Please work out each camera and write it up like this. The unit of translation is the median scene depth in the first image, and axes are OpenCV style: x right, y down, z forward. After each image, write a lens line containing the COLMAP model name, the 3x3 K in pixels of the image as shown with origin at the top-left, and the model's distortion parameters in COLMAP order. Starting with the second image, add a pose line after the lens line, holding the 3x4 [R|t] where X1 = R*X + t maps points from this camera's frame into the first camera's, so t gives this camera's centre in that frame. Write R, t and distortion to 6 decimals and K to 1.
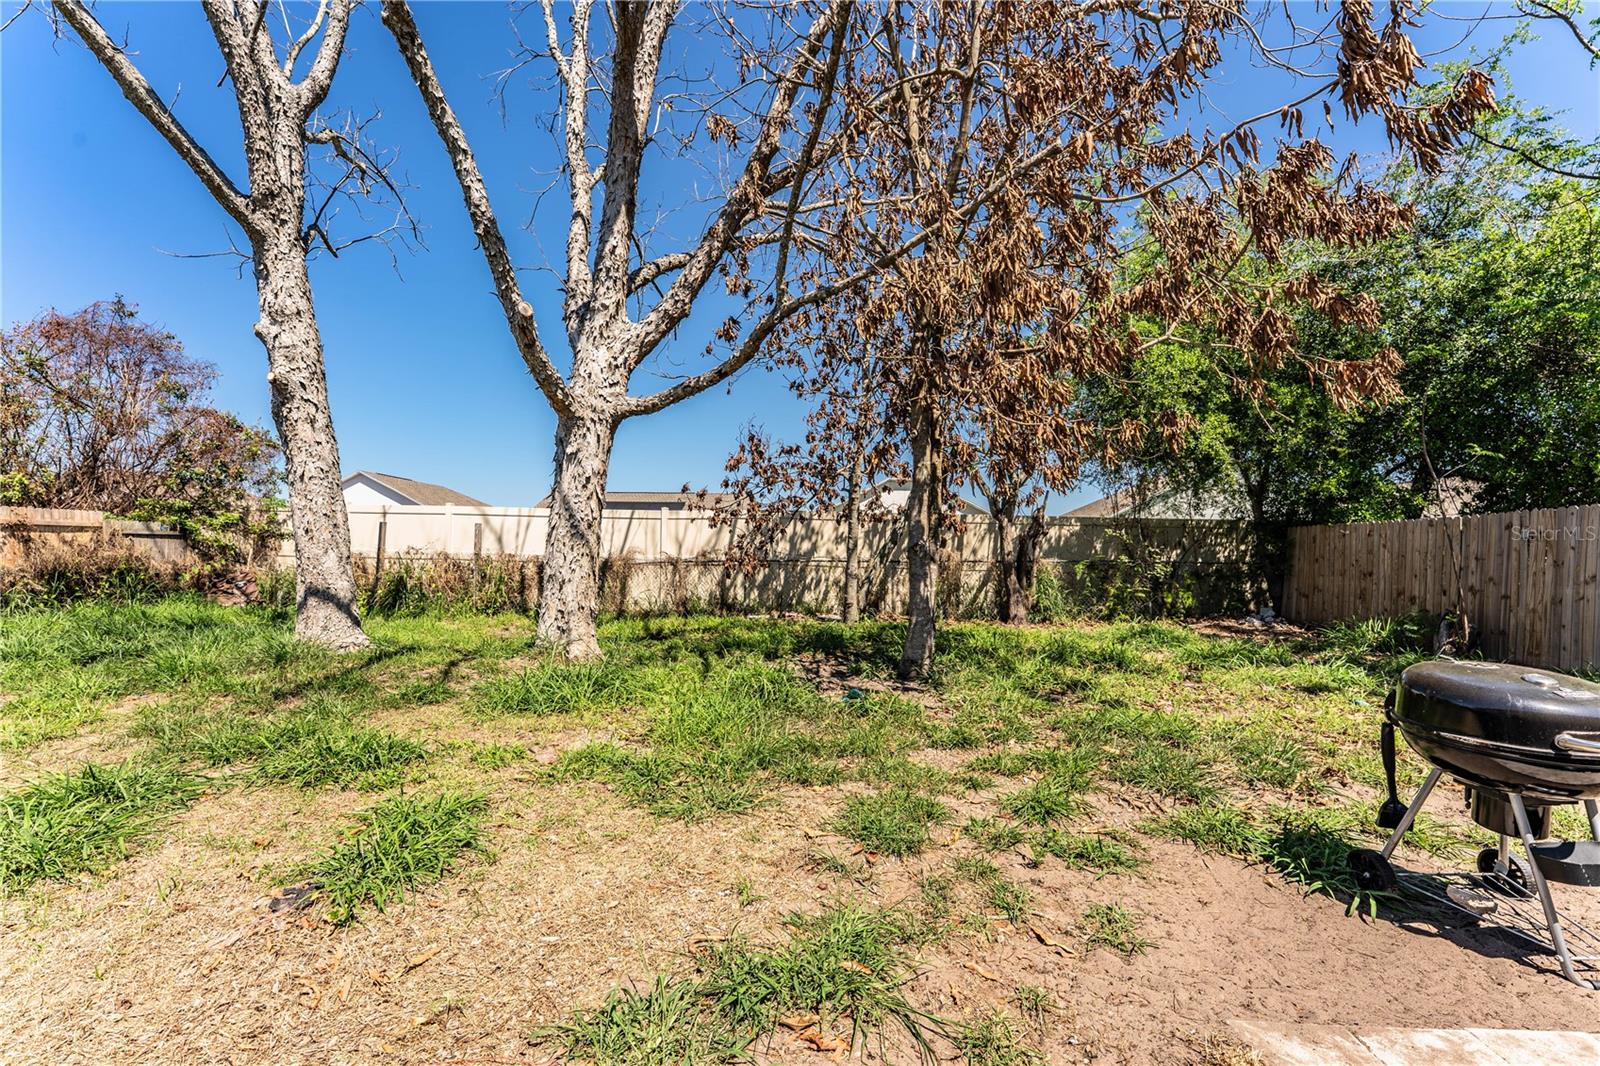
lens RADIAL K [[655.2, 0, 800.0], [0, 655.2, 533.0], [0, 0, 1]] dist [-0.018709, 0.000432]
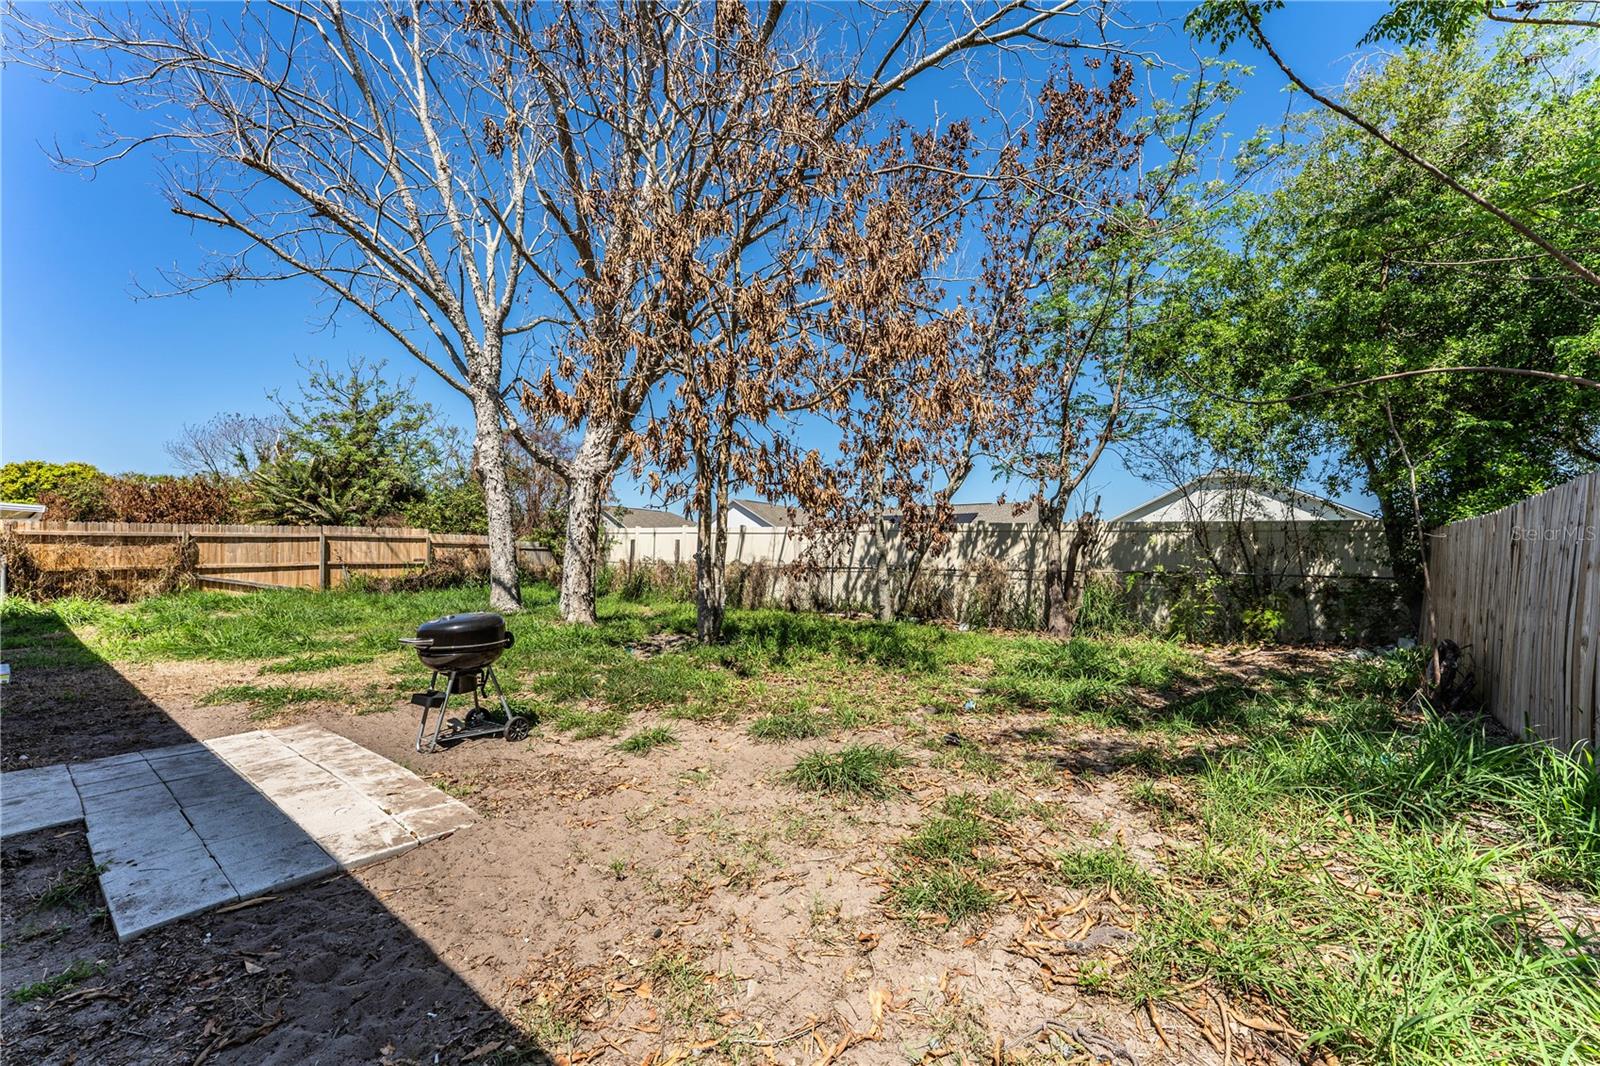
lens RADIAL K [[655.2, 0, 800.0], [0, 655.2, 533.0], [0, 0, 1]] dist [-0.018709, 0.000432]
pose [[0.805657, -0.020912, -0.592013, 0.632387], [0.012732, 0.999757, -0.017988, 0.000366], [0.592245, 0.006954, 0.805728, -0.002292]]
